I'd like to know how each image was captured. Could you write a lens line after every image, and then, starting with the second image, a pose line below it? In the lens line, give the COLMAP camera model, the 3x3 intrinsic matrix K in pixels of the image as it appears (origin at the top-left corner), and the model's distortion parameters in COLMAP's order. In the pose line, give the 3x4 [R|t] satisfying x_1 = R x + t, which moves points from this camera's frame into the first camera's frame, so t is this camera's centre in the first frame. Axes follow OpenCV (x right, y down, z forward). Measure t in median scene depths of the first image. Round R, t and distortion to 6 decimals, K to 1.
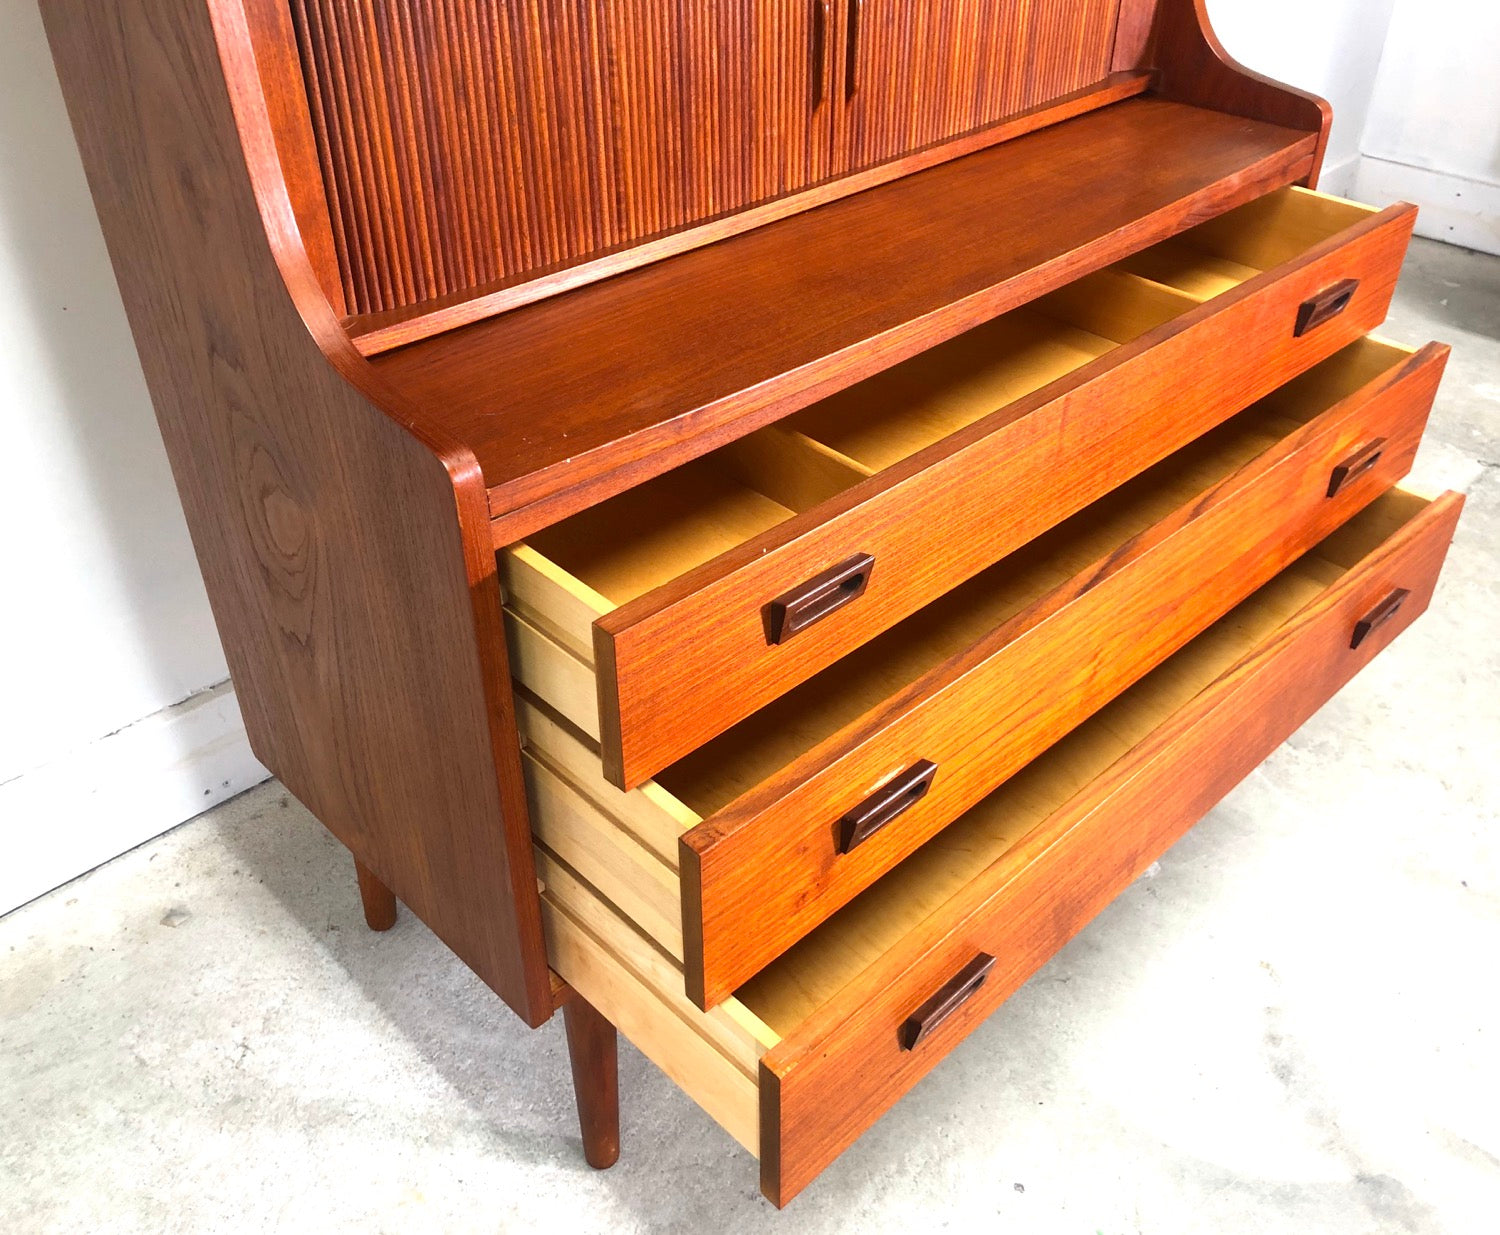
lens RADIAL K [[1369.8, 0, 813.3], [0, 1369.8, 586.8], [0, 0, 1]] dist [-0.015916, 0.033298]
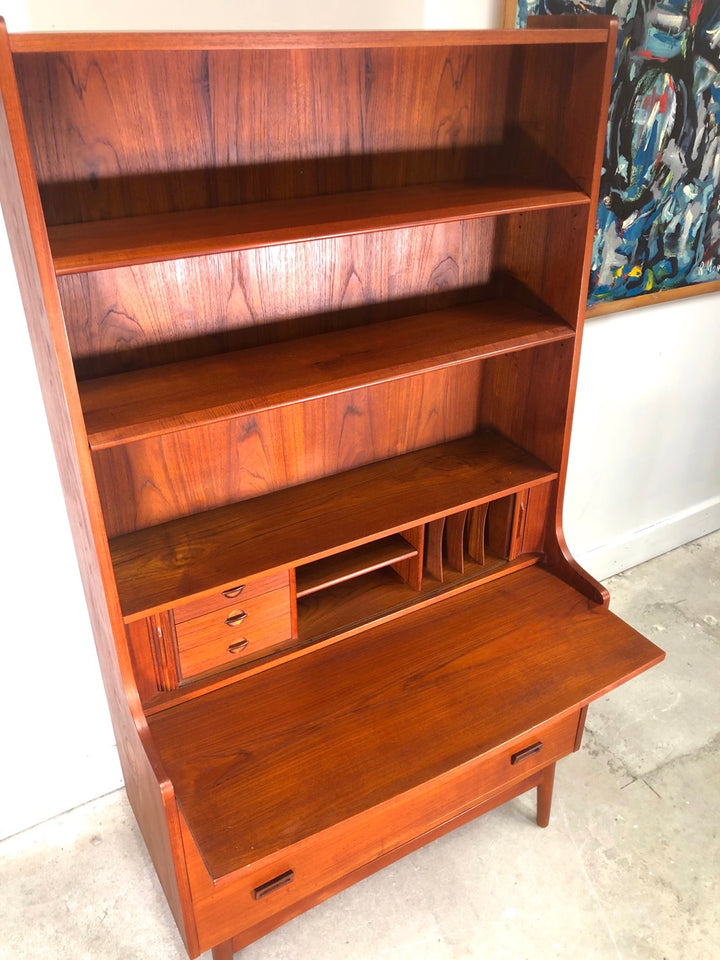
lens RADIAL K [[791.5, 0, 362.4], [0, 791.5, 474.1], [0, 0, 1]] dist [0.045013, -0.039444]
pose [[0.965202, 0.116650, -0.234049, 0.300578], [-0.140019, 0.986425, -0.085794, -0.417839], [0.220864, 0.115580, 0.968432, -0.423423]]
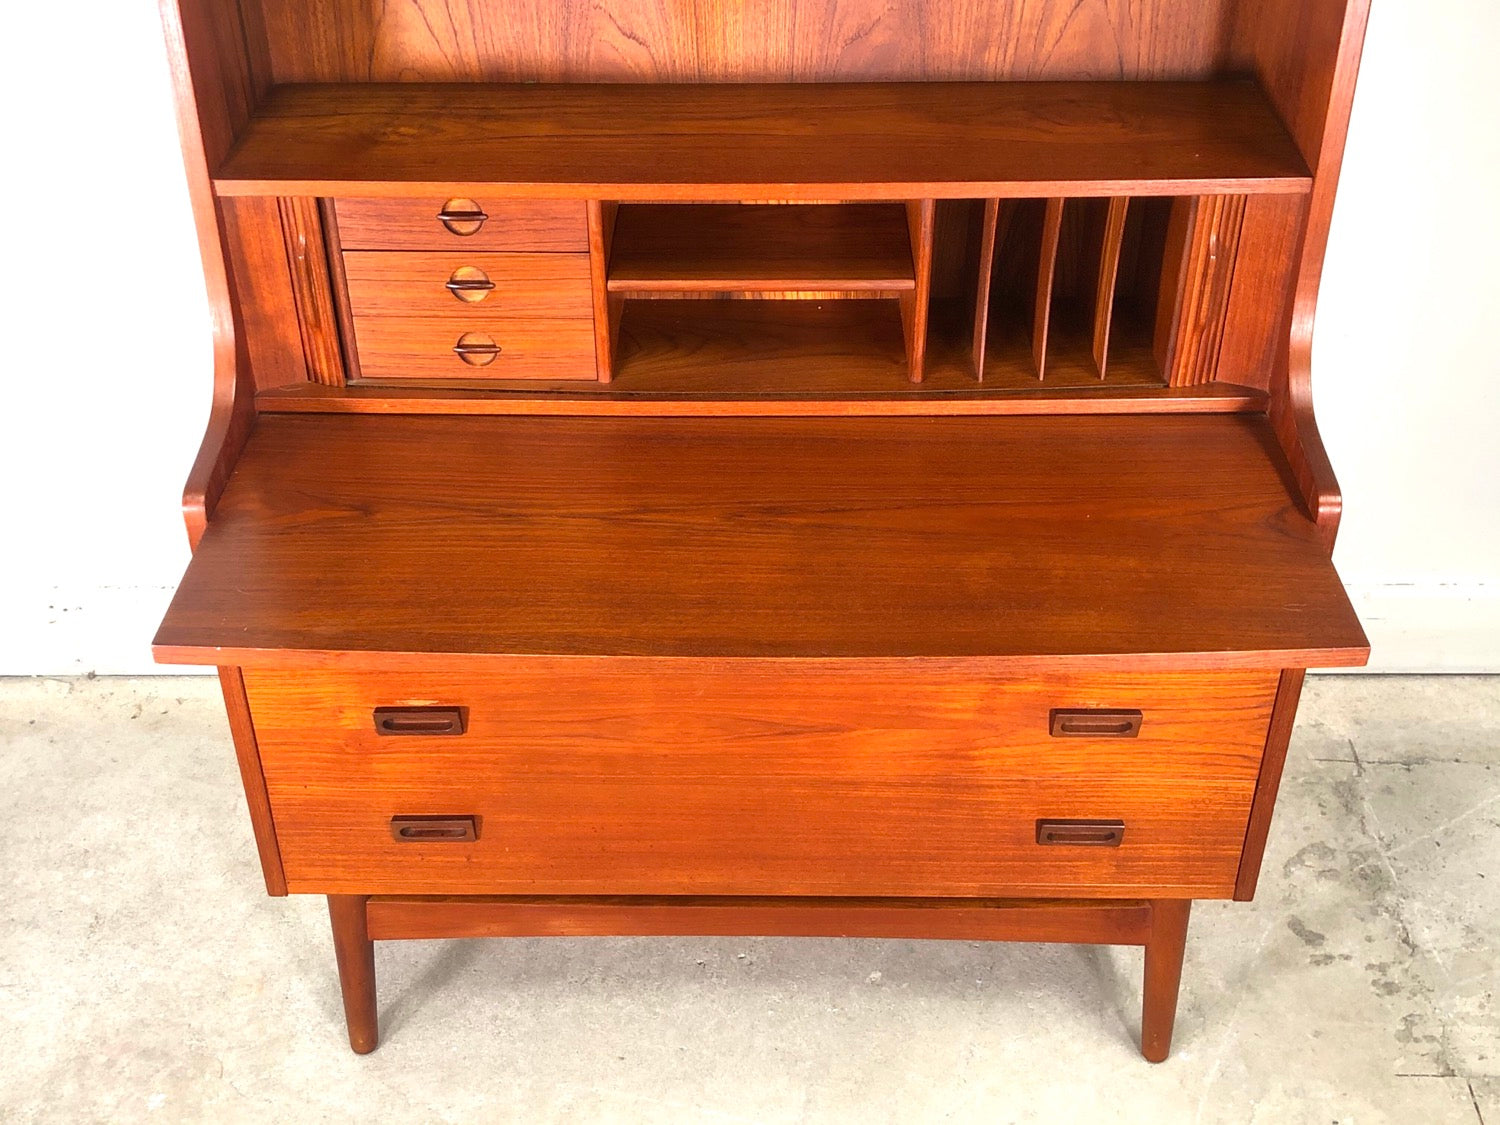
lens RADIAL K [[1749.6, 0, 755.9], [0, 1749.6, 559.4], [0, 0, 1]] dist [0.046477, 0.000000]
pose [[0.693355, 0.395956, -0.602061, 0.903477], [-0.405706, 0.905001, 0.127964, -0.343370], [0.595534, 0.155535, 0.788130, -0.135933]]
